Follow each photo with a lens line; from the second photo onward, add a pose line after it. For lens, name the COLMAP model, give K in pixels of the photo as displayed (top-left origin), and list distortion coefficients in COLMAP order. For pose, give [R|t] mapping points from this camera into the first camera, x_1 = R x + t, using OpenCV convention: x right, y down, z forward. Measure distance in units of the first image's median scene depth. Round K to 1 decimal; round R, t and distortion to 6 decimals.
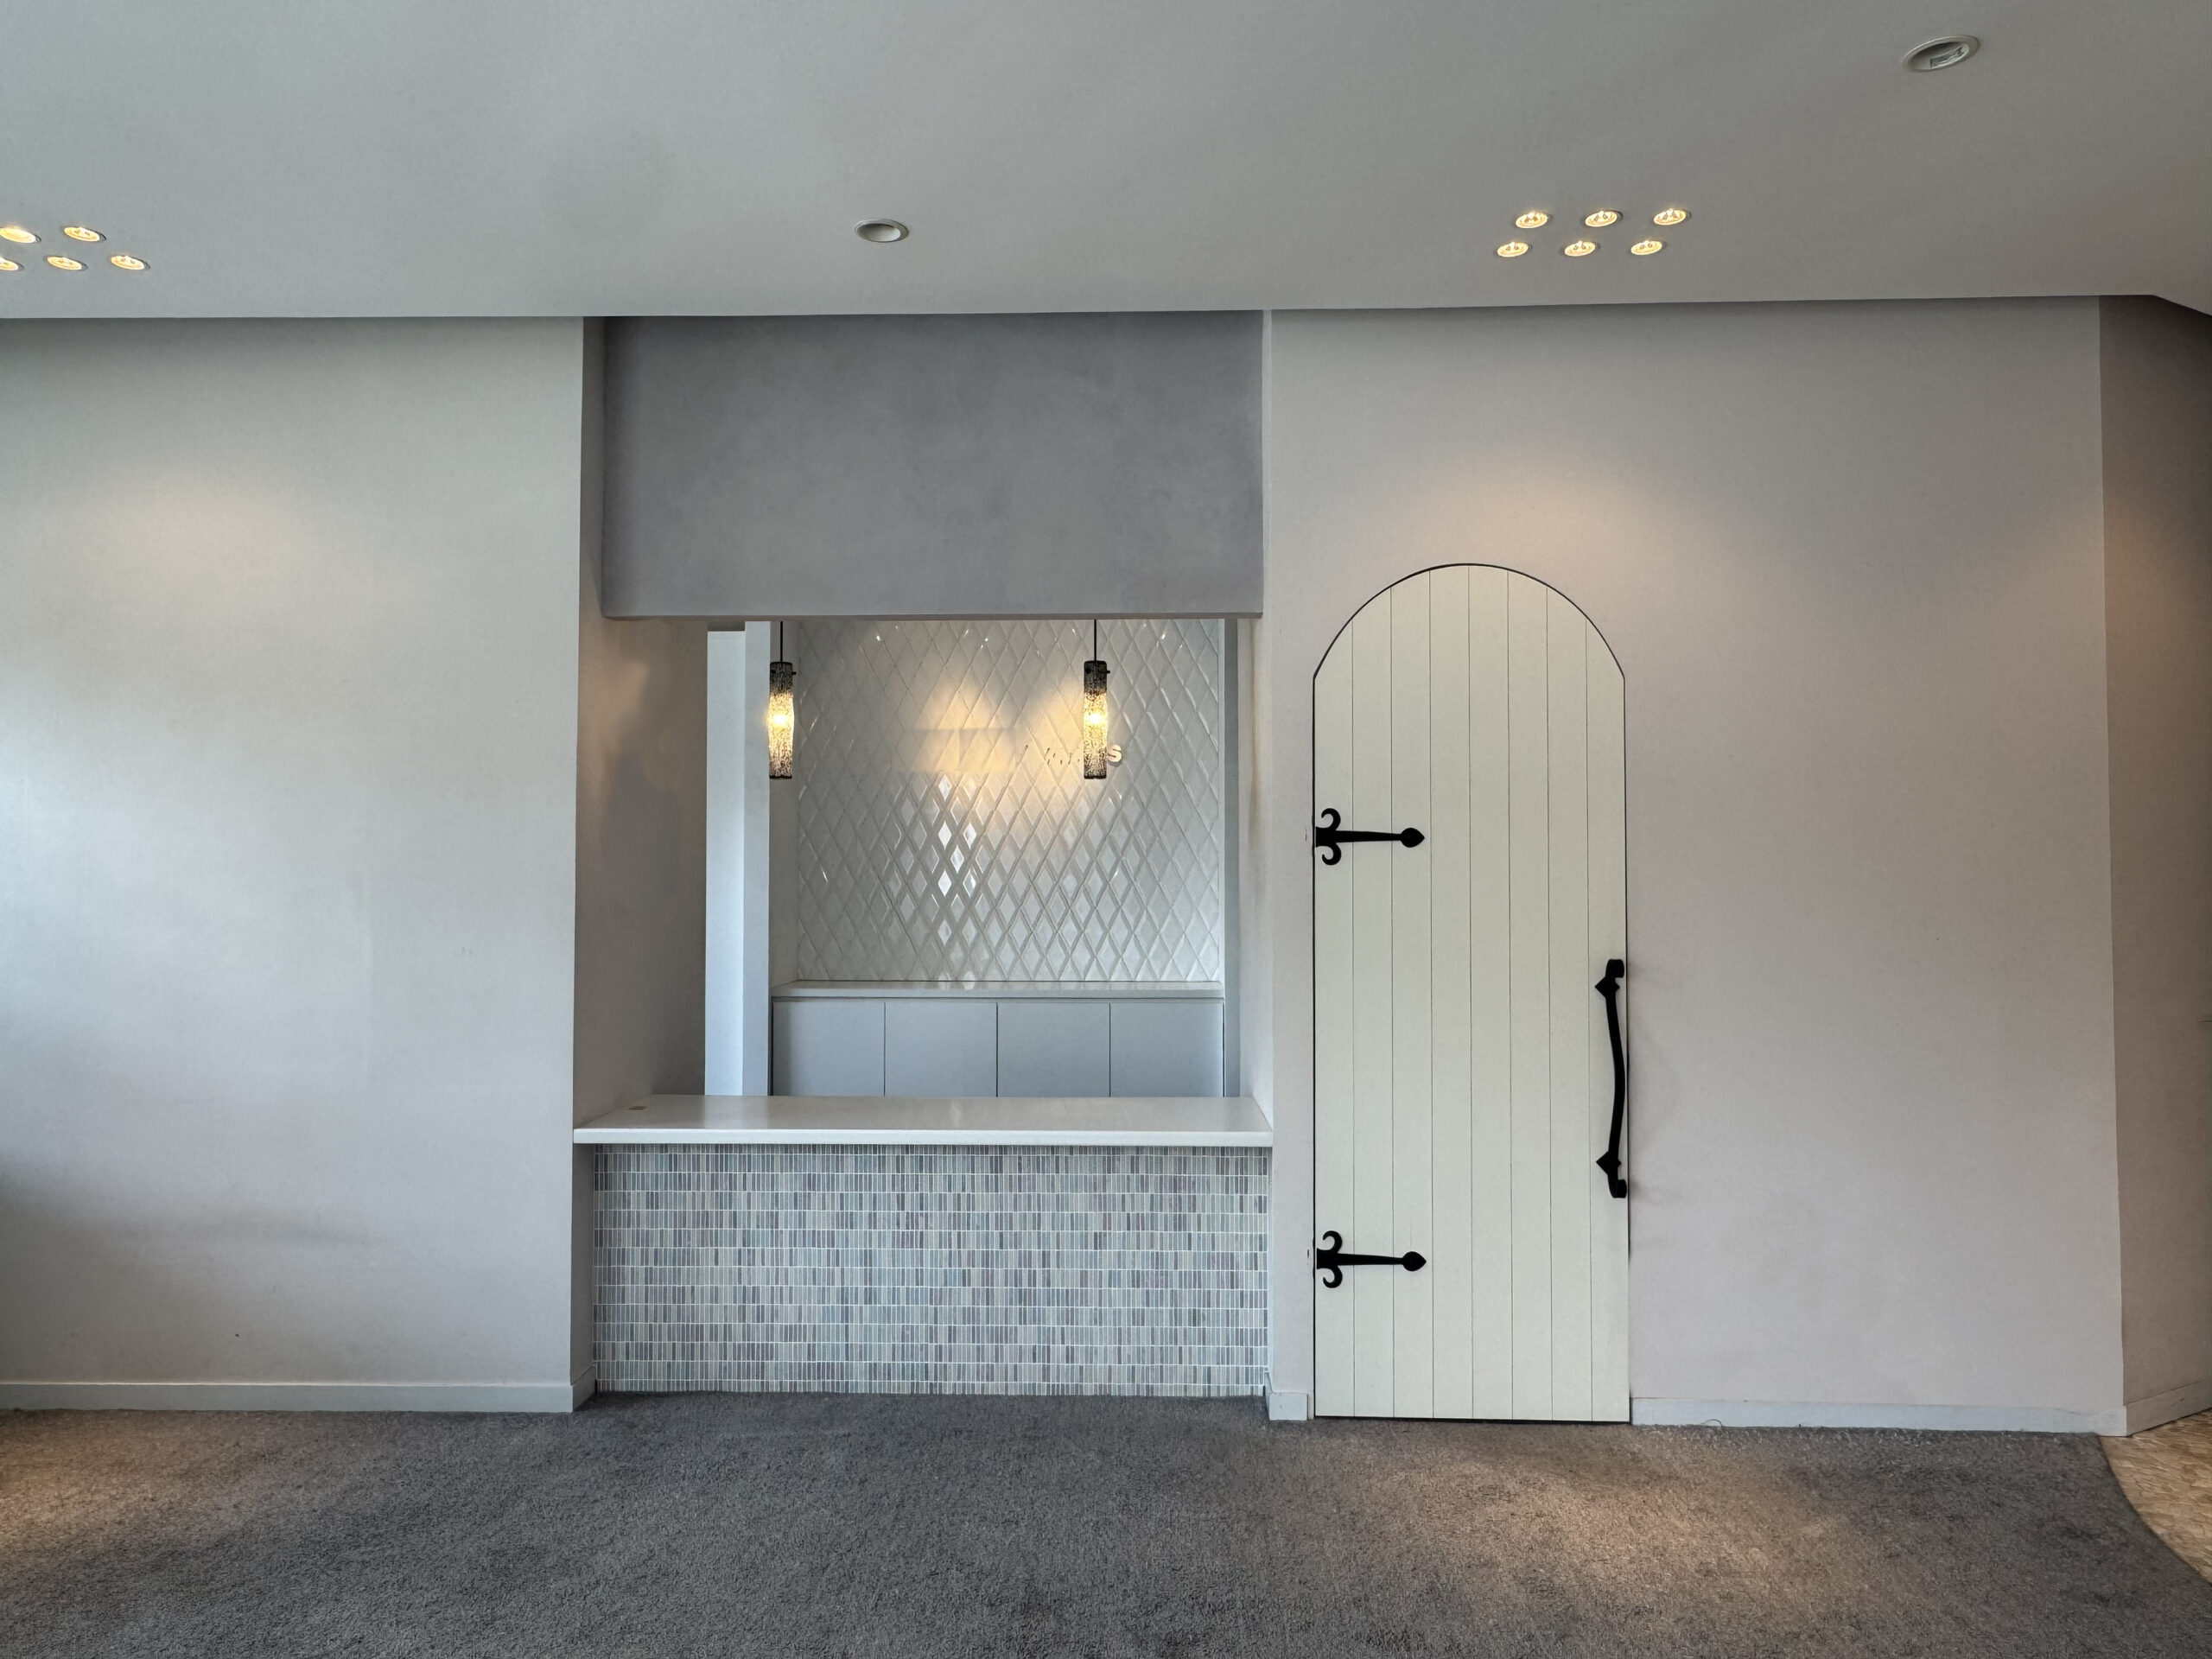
lens RADIAL K [[1475.5, 0, 1106.0], [0, 1475.5, 829.5], [0, 0, 1]] dist [0.000474, 0.000047]
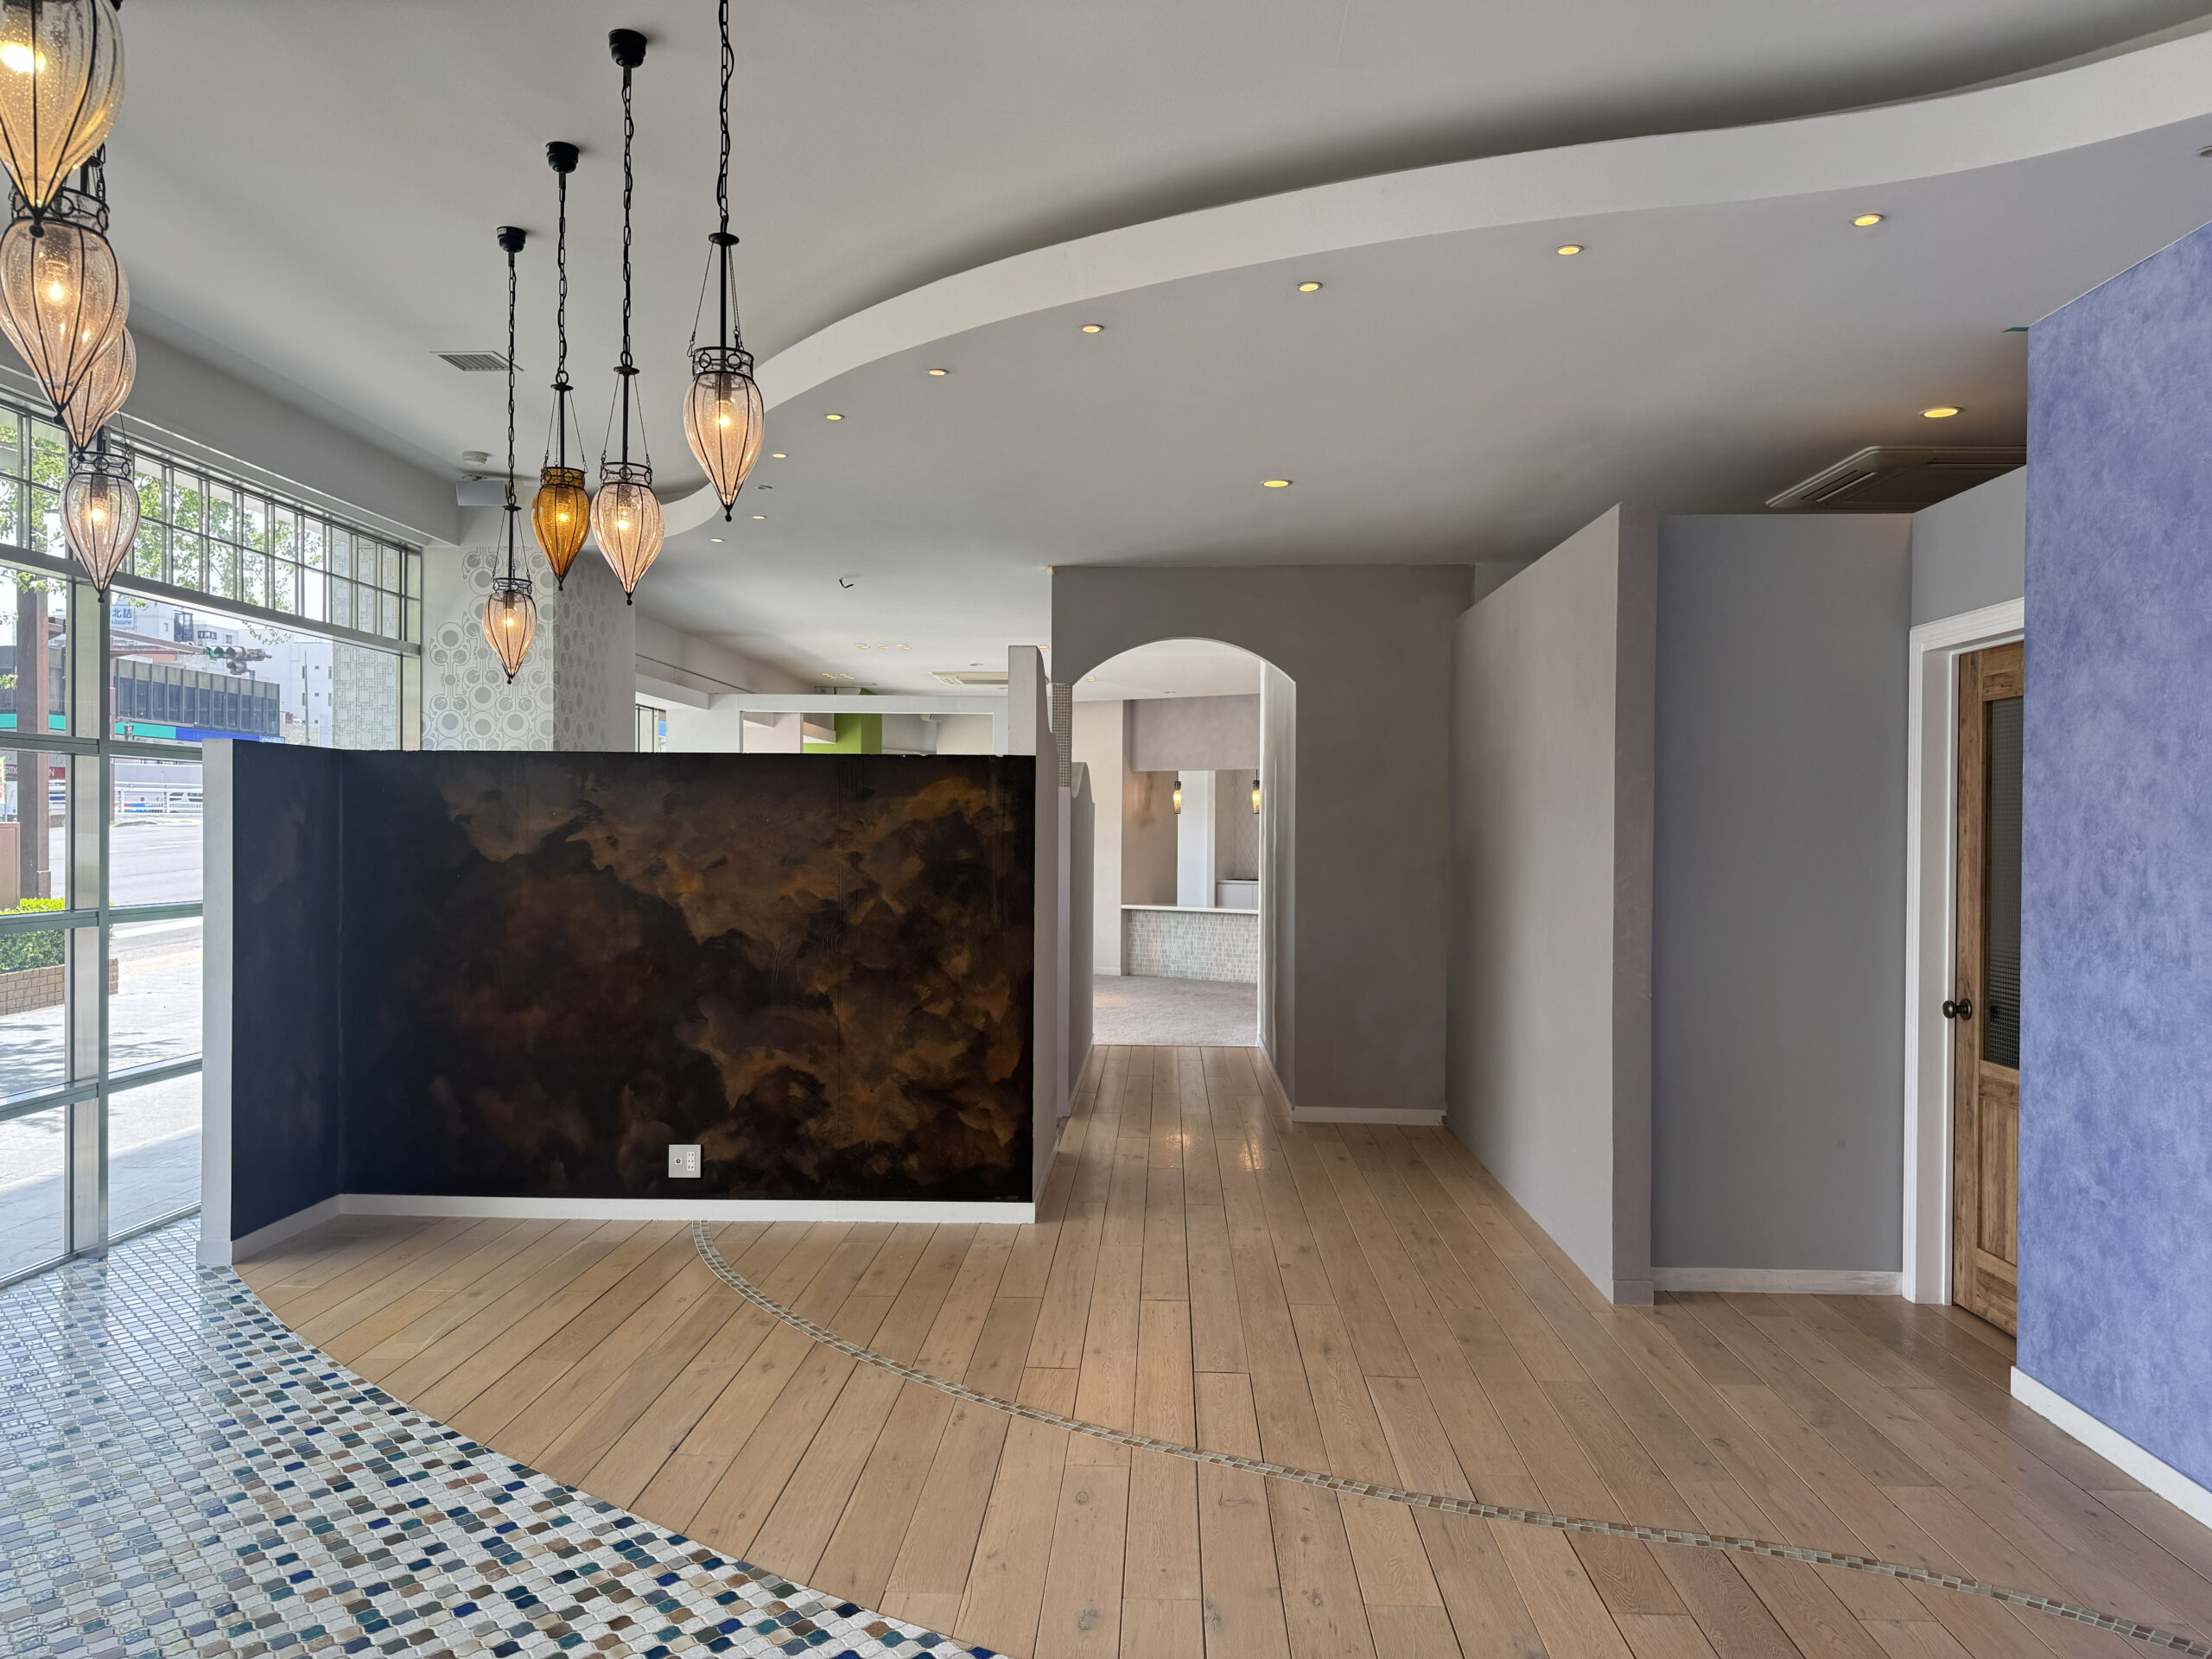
lens RADIAL K [[1547.5, 0, 1106.0], [0, 1547.5, 829.5], [0, 0, 1]] dist [0.001619, 0.001346]
pose [[0.863331, 0.007779, -0.504579, 1.621502], [0.007381, 0.999580, 0.028038, -0.108750], [0.504585, -0.027930, 0.862910, -2.476569]]
